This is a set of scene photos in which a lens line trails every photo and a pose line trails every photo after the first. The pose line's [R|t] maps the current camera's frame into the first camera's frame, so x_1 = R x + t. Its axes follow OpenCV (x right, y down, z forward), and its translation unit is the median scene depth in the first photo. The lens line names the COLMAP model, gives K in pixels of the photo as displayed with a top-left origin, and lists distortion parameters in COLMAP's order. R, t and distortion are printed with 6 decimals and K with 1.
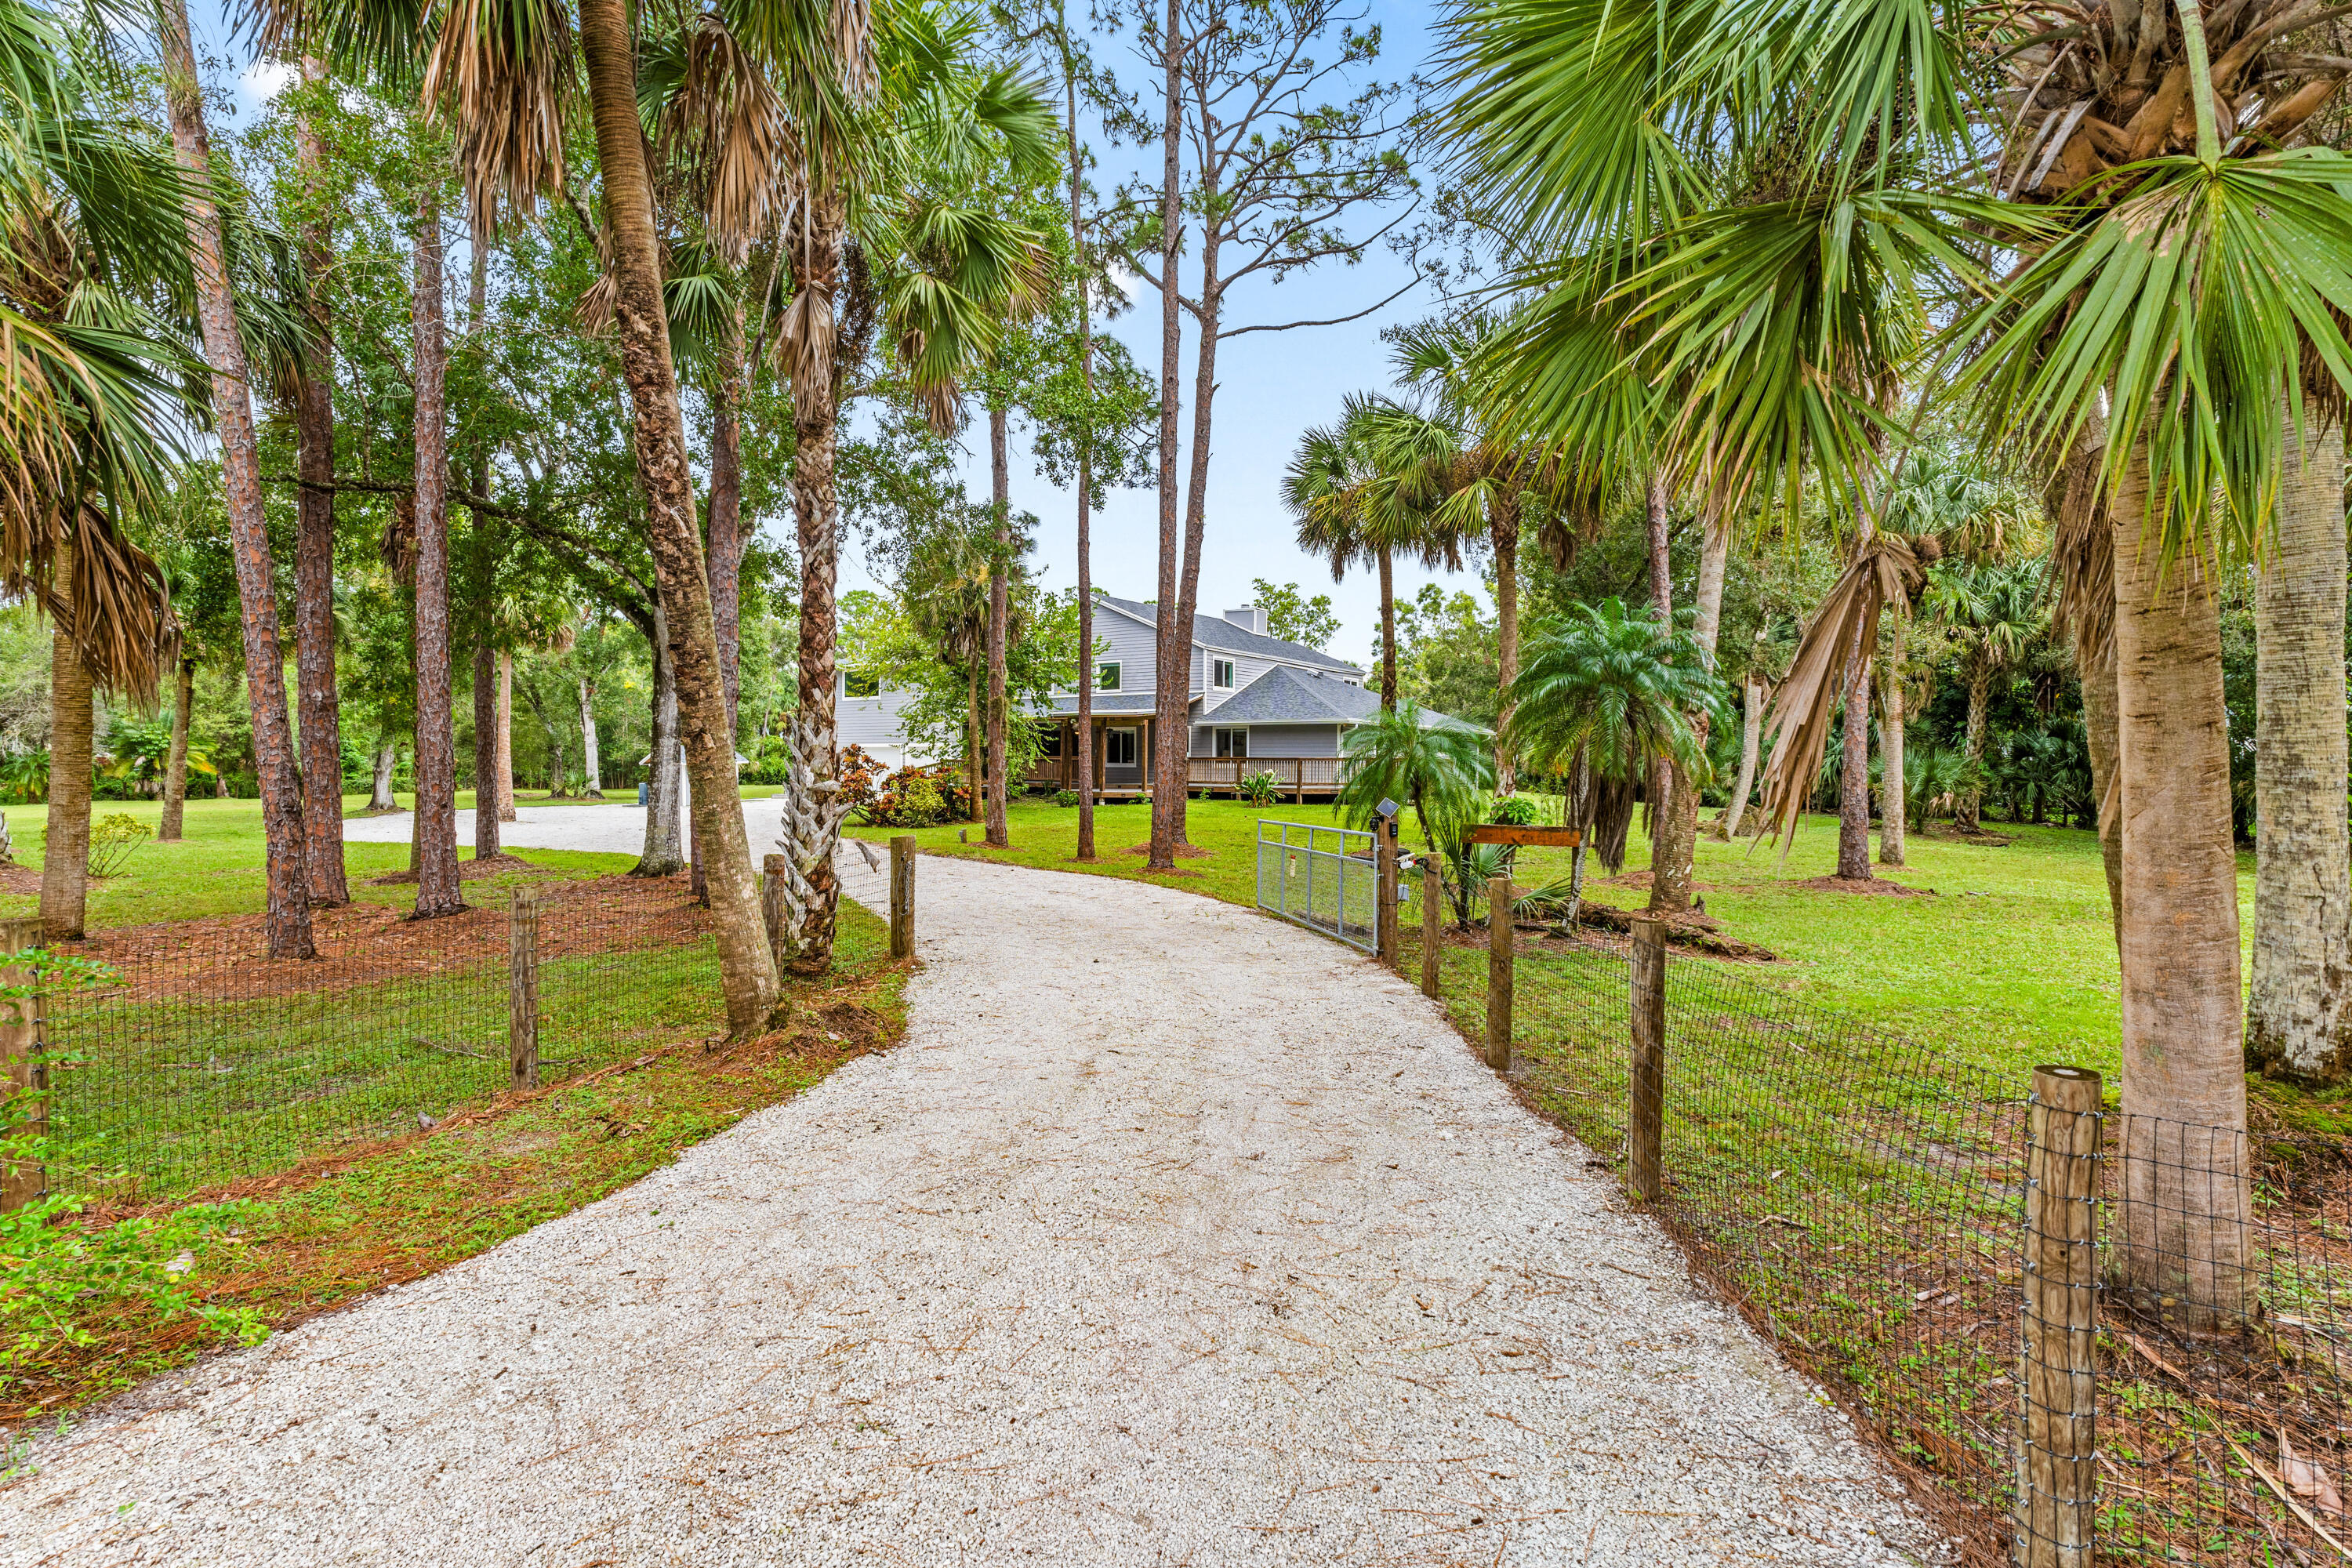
lens RADIAL K [[1165.2, 0, 1184.8], [0, 1165.2, 793.1], [0, 0, 1]] dist [0.000411, 0.000225]
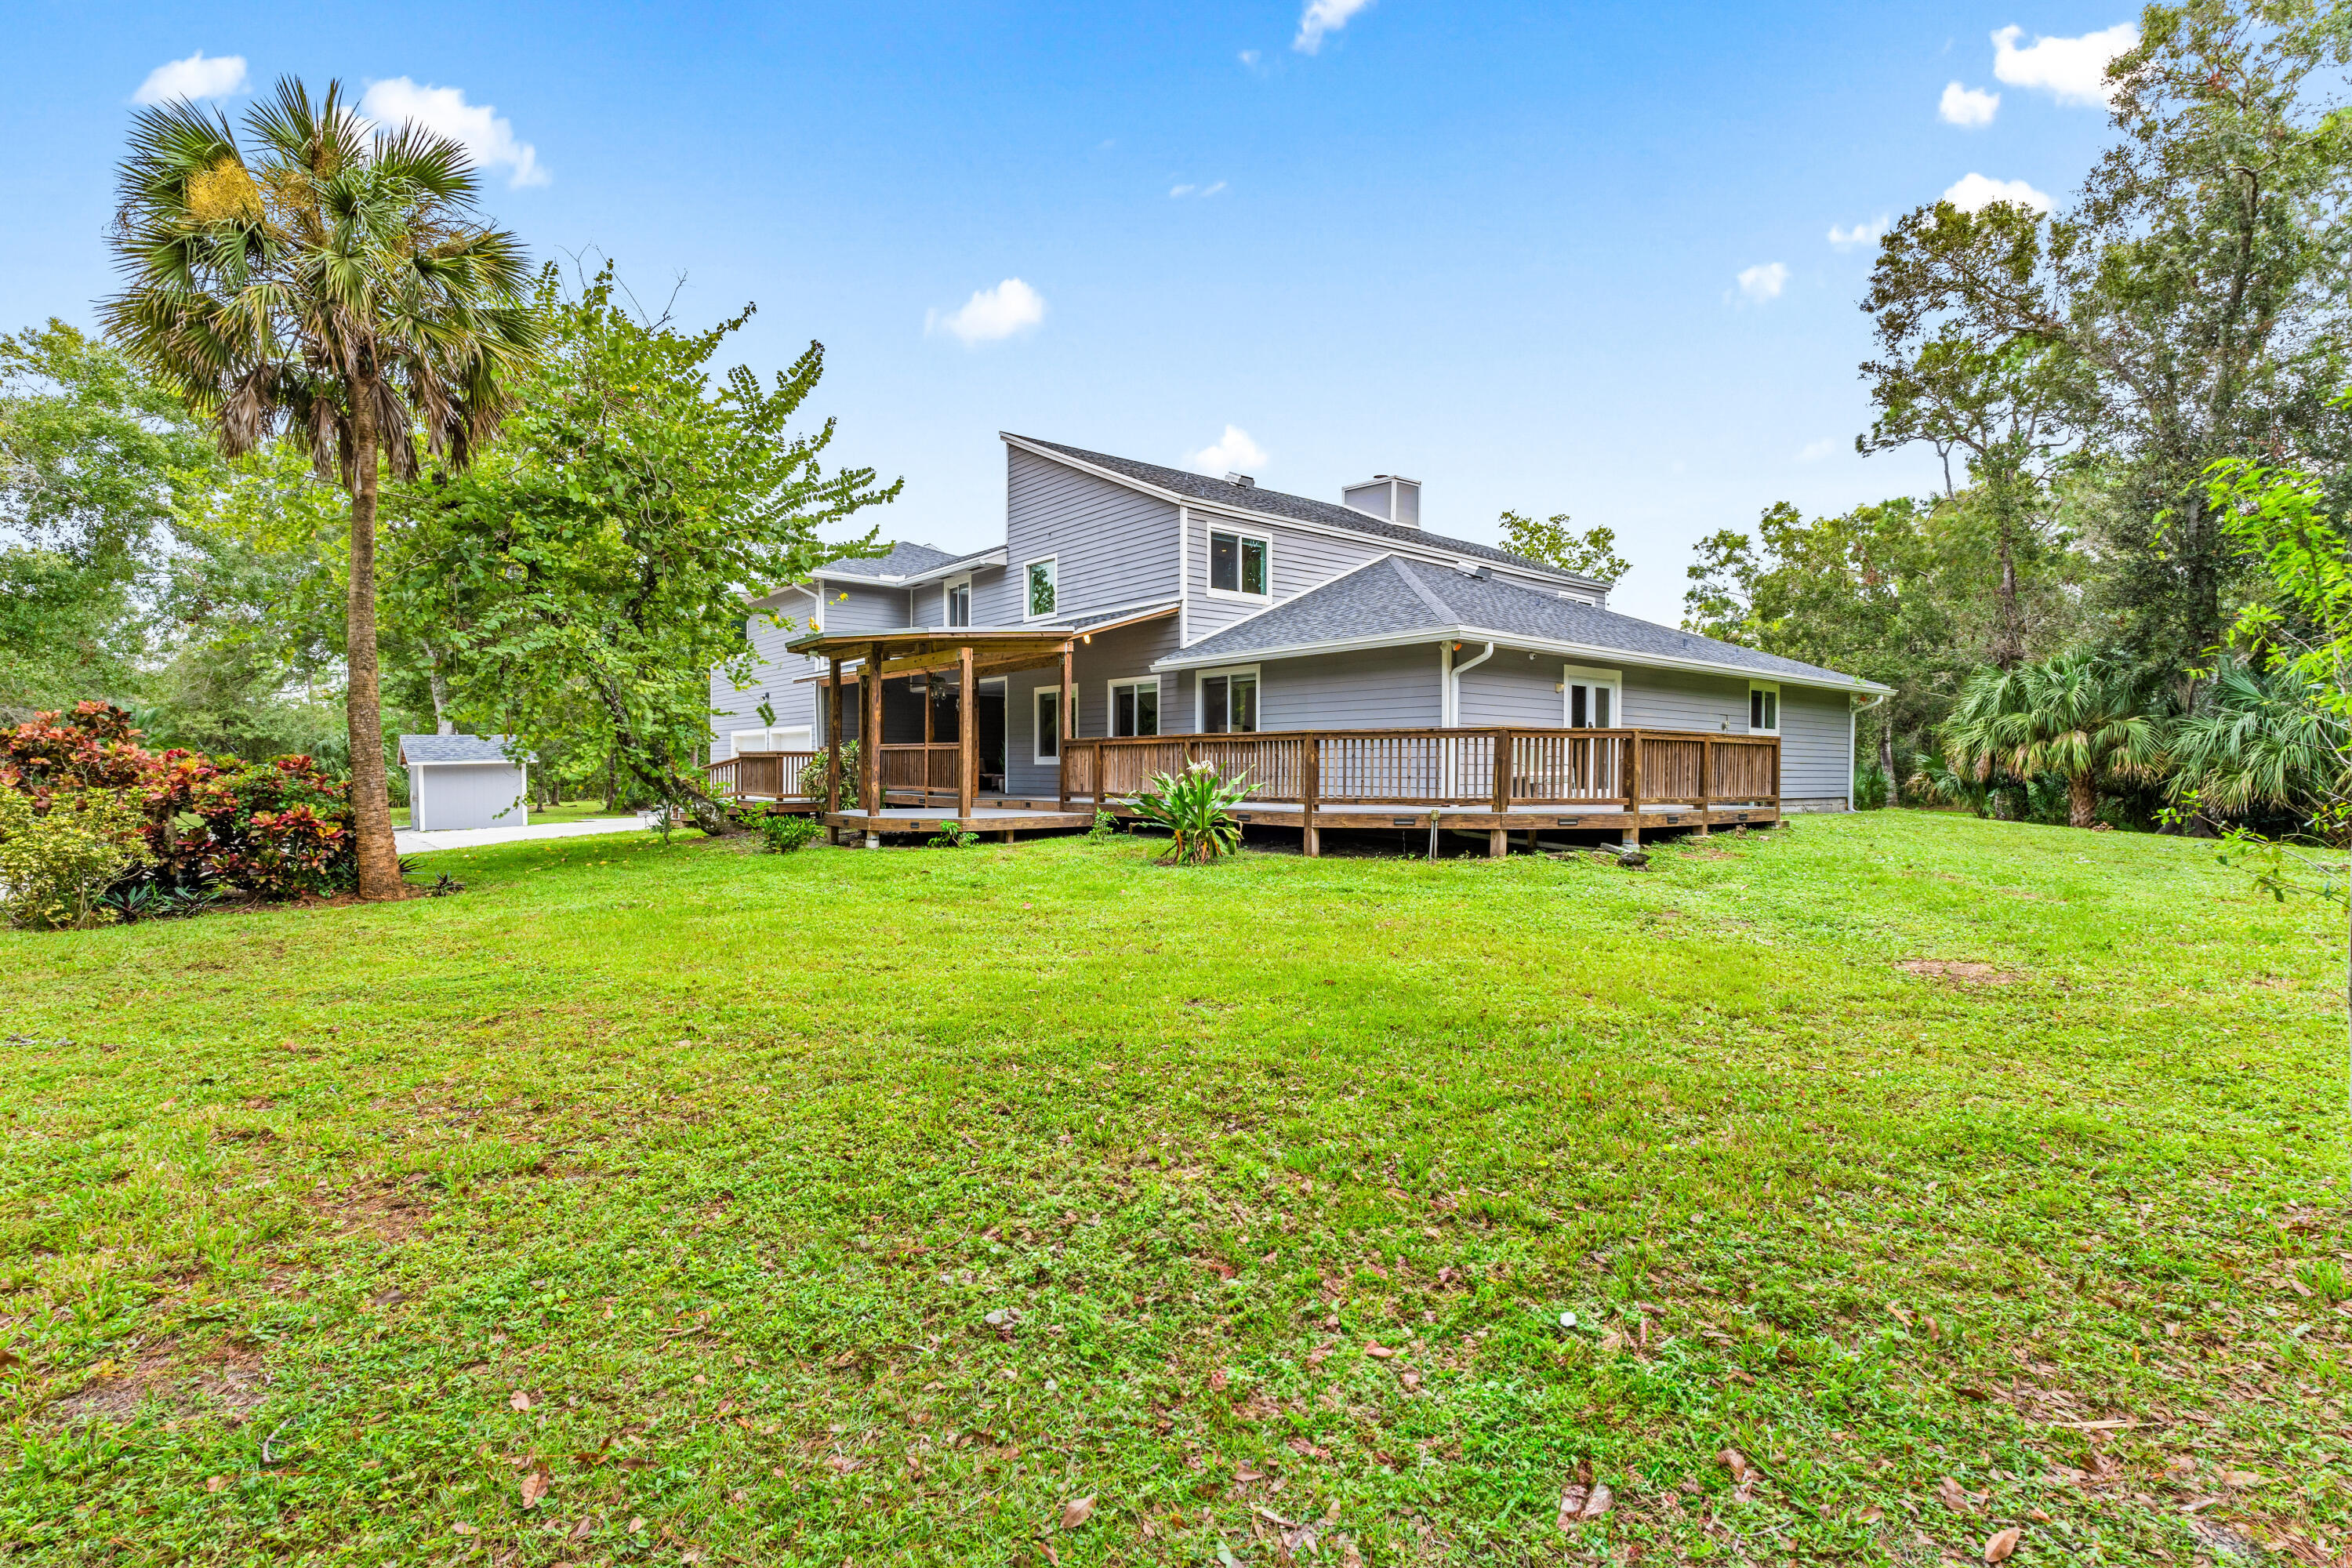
lens RADIAL K [[1137.9, 0, 1125.1], [0, 1137.9, 776.6], [0, 0, 1]] dist [0.000703, 0.000081]
pose [[0.948350, -0.004032, -0.317200, 0.136167], [-0.002336, 0.999803, -0.019695, -0.007151], [0.317217, 0.019418, 0.948154, 0.555602]]
